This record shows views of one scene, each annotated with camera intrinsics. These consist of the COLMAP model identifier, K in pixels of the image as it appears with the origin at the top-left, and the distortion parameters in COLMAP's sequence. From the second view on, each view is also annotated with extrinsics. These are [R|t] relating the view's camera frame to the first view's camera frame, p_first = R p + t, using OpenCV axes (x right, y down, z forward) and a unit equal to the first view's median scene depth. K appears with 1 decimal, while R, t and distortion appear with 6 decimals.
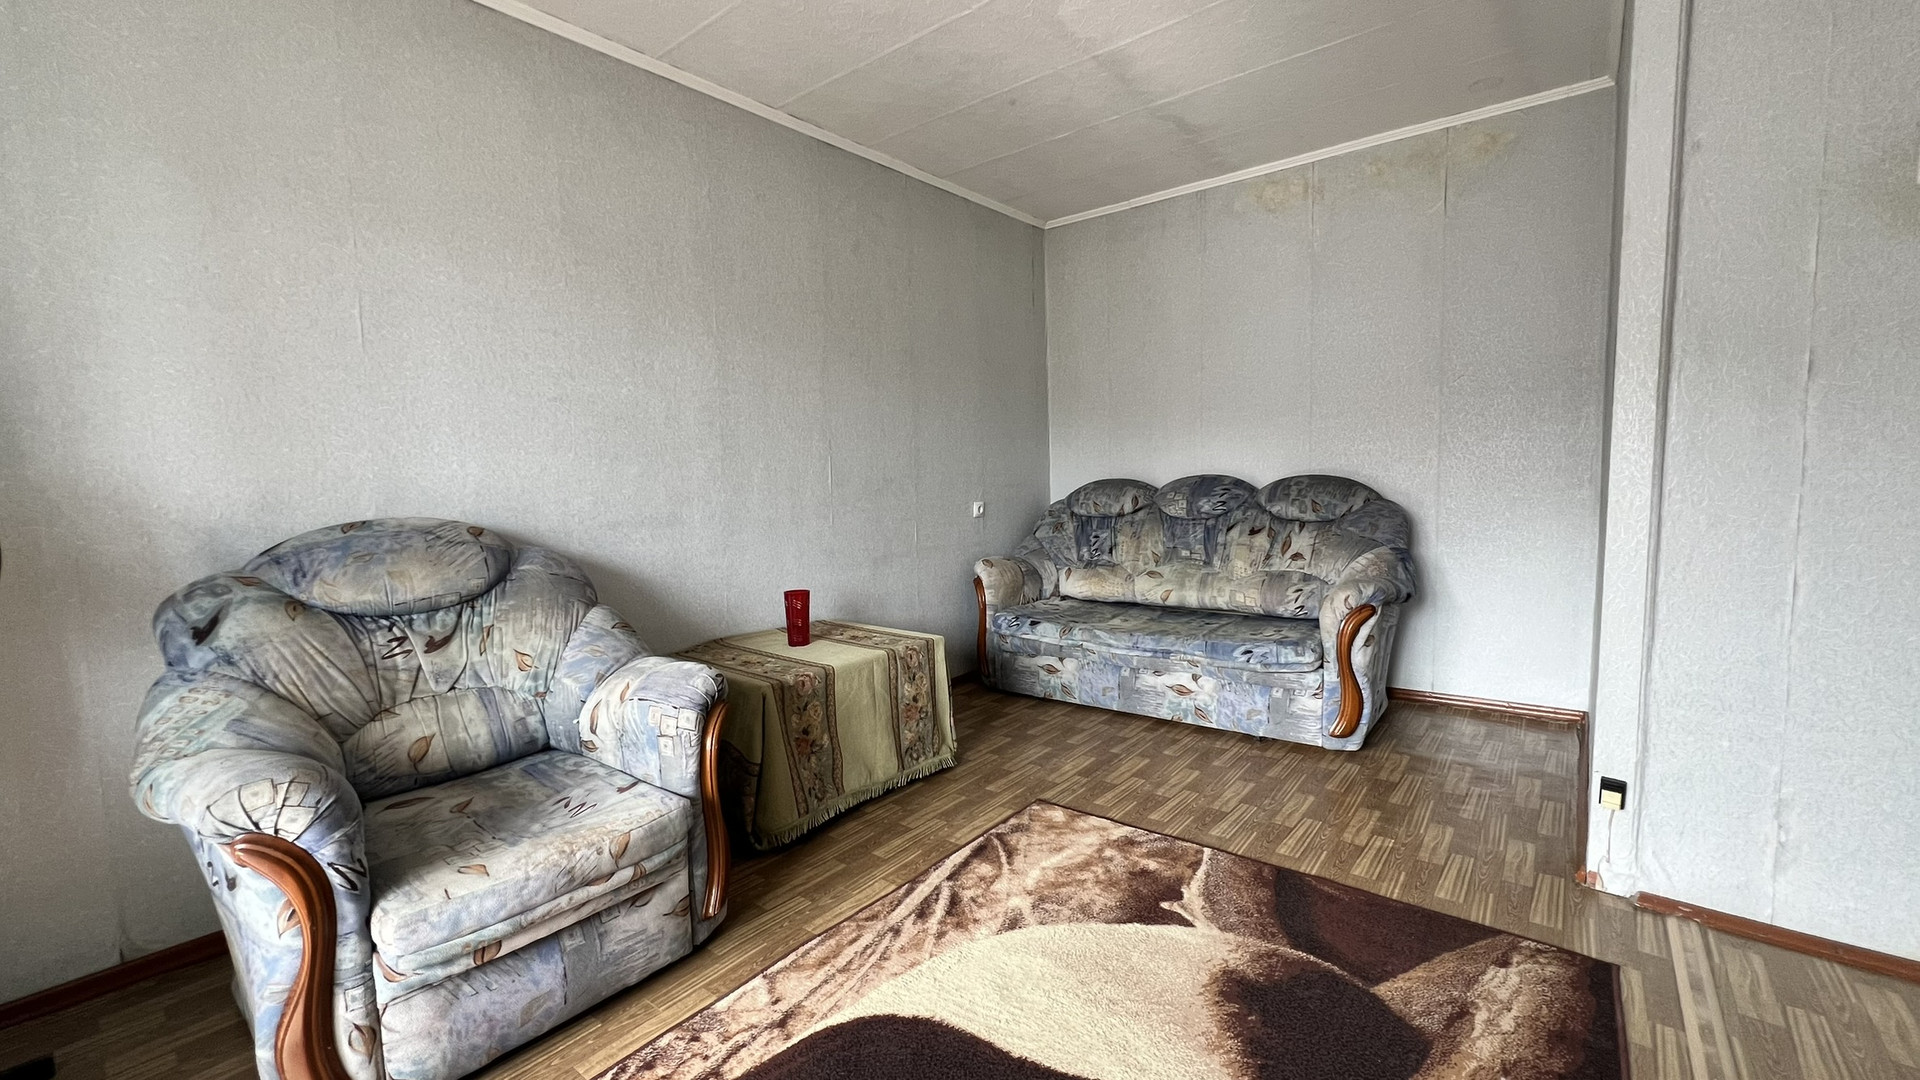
lens RADIAL K [[769.9, 0, 955.0], [0, 769.9, 541.9], [0, 0, 1]] dist [-0.001902, 0.000513]
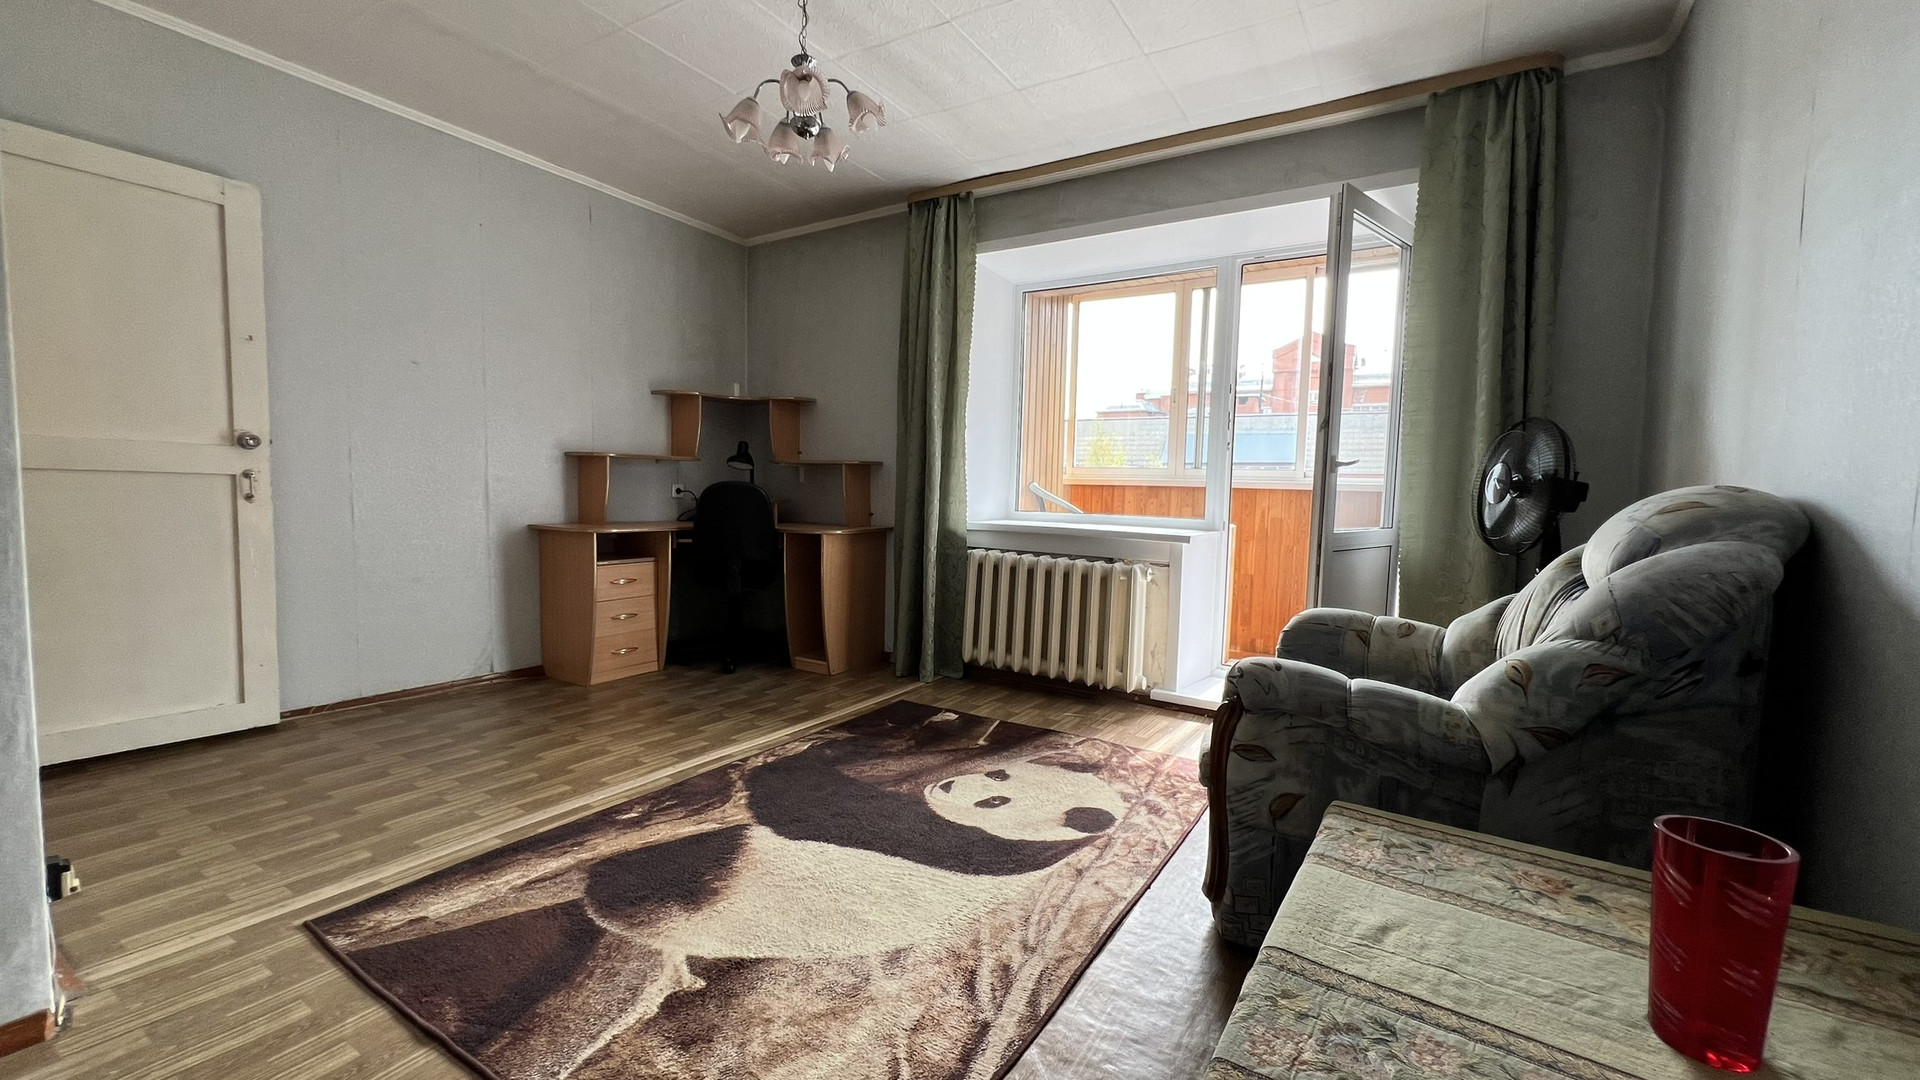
lens RADIAL K [[770.7, 0, 955.3], [0, 770.7, 543.0], [0, 0, 1]] dist [-0.000551, 0.000220]
pose [[-0.992725, 0.015822, -0.119360, 0.090946], [-0.004494, 0.985769, 0.168047, -0.092807], [0.120320, 0.167361, -0.978526, 1.550358]]
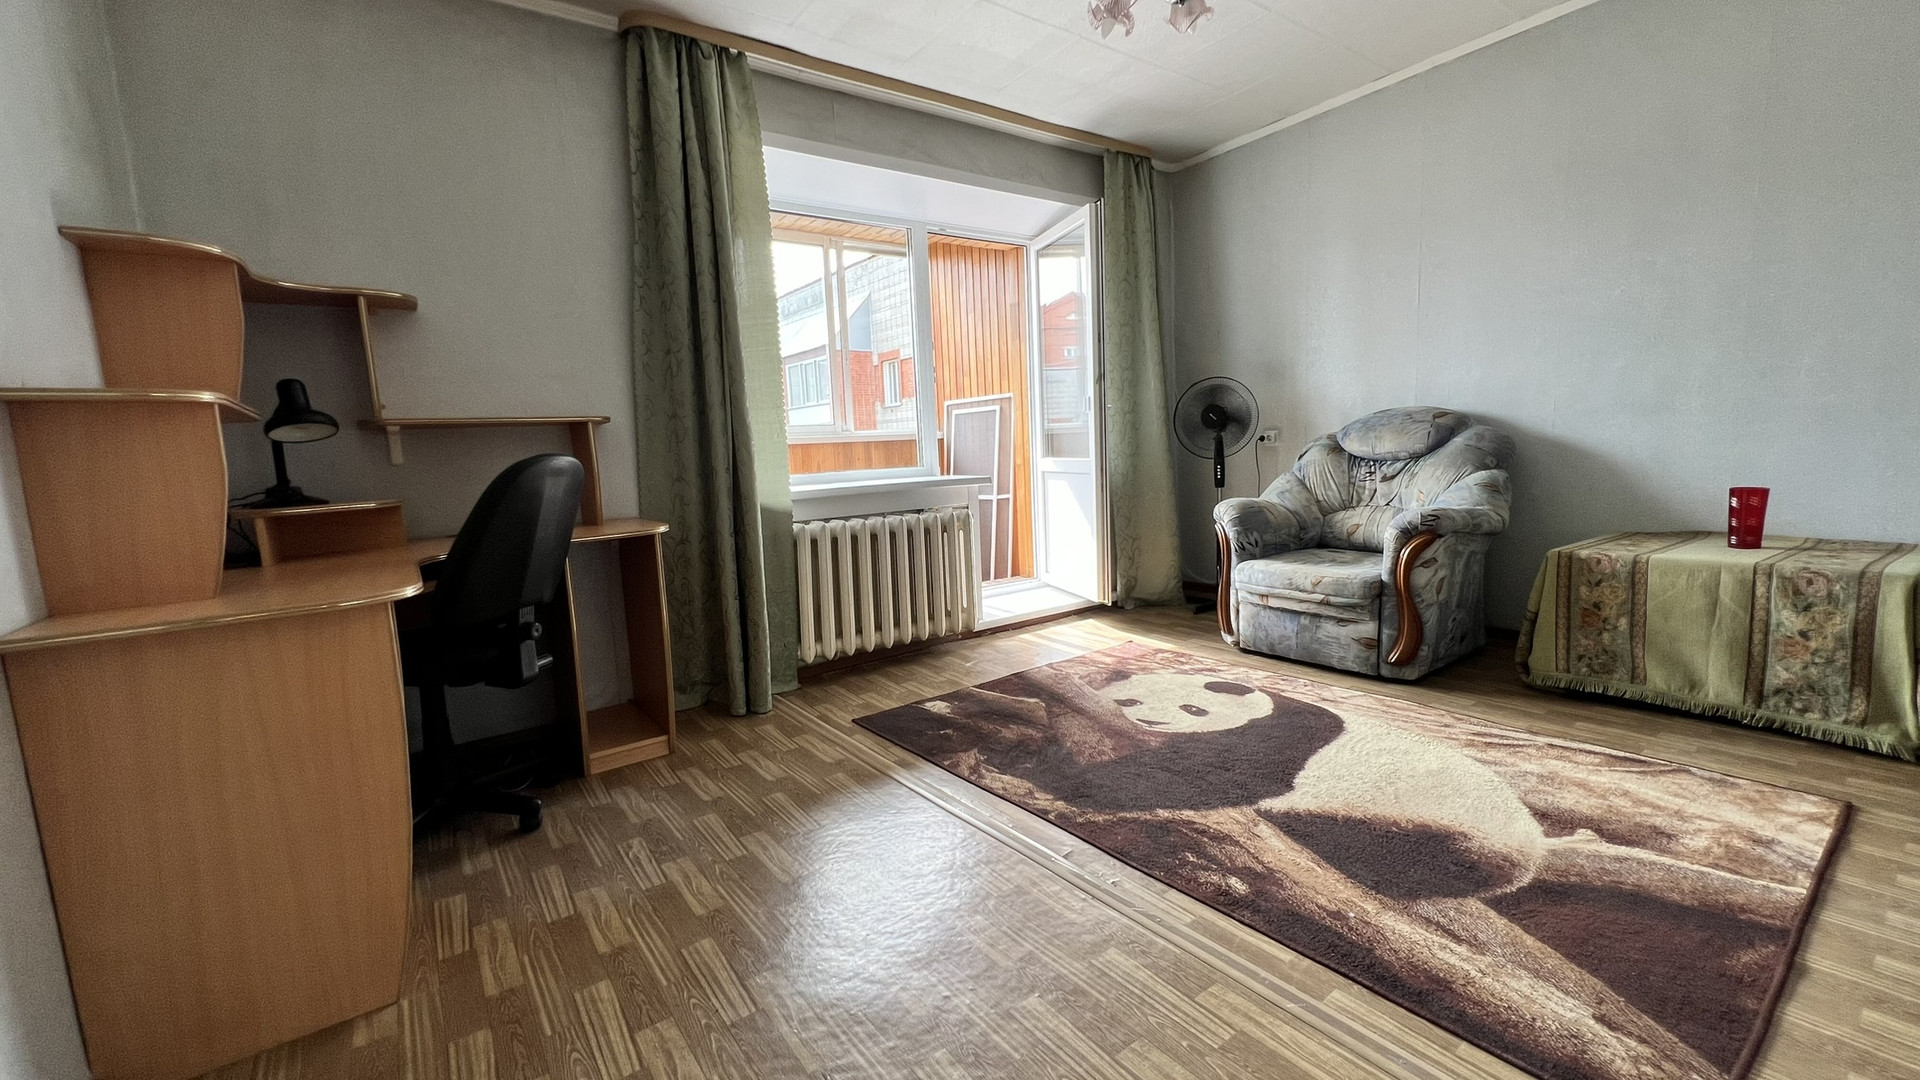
lens RADIAL K [[769.9, 0, 955.0], [0, 769.9, 541.9], [0, 0, 1]] dist [-0.001902, 0.000513]
pose [[-0.251426, 0.162497, -0.954138, 1.149562], [-0.030237, 0.984006, 0.175551, -0.004229], [0.967404, 0.072988, -0.242491, 0.424137]]
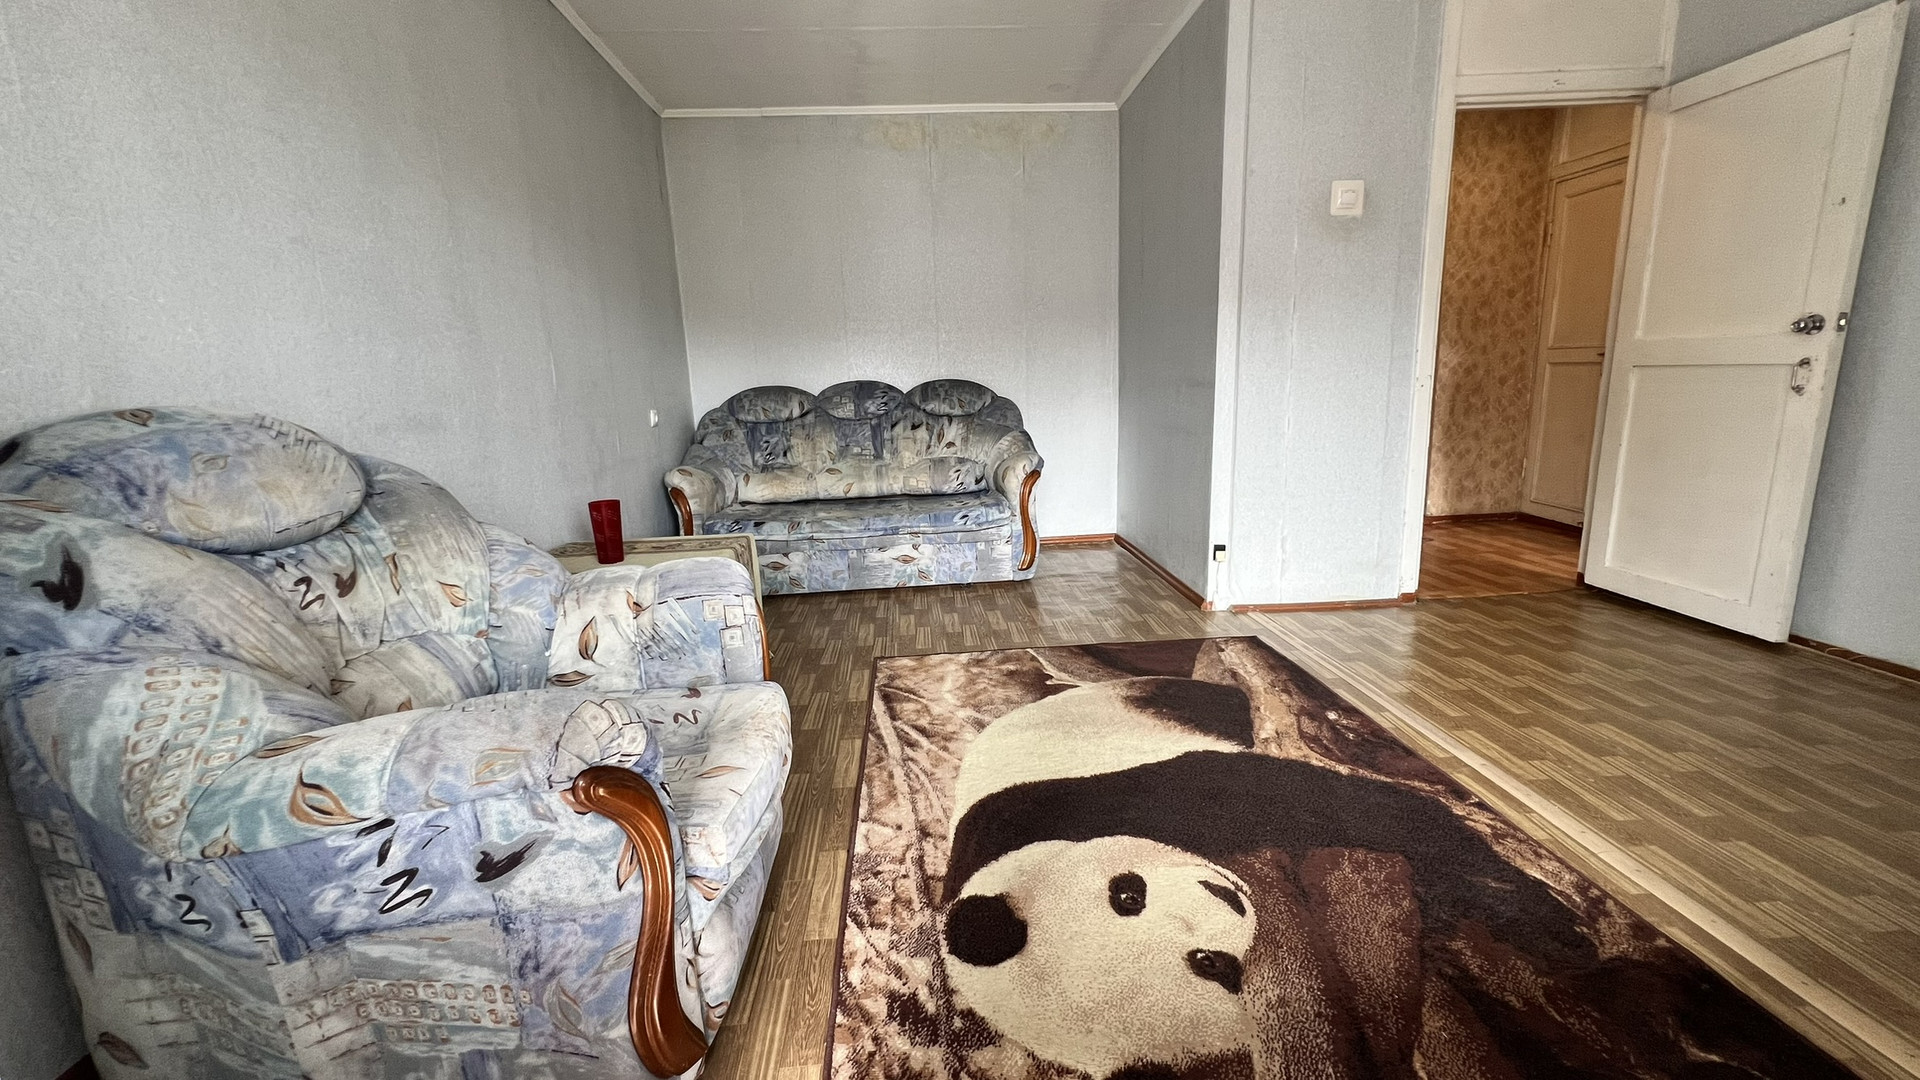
lens RADIAL K [[769.9, 0, 955.0], [0, 769.9, 541.9], [0, 0, 1]] dist [-0.001902, 0.000513]
pose [[0.737613, -0.134925, 0.661605, -0.642235], [0.077339, 0.990266, 0.115726, 0.050863], [-0.670779, -0.034193, 0.740868, 0.103599]]
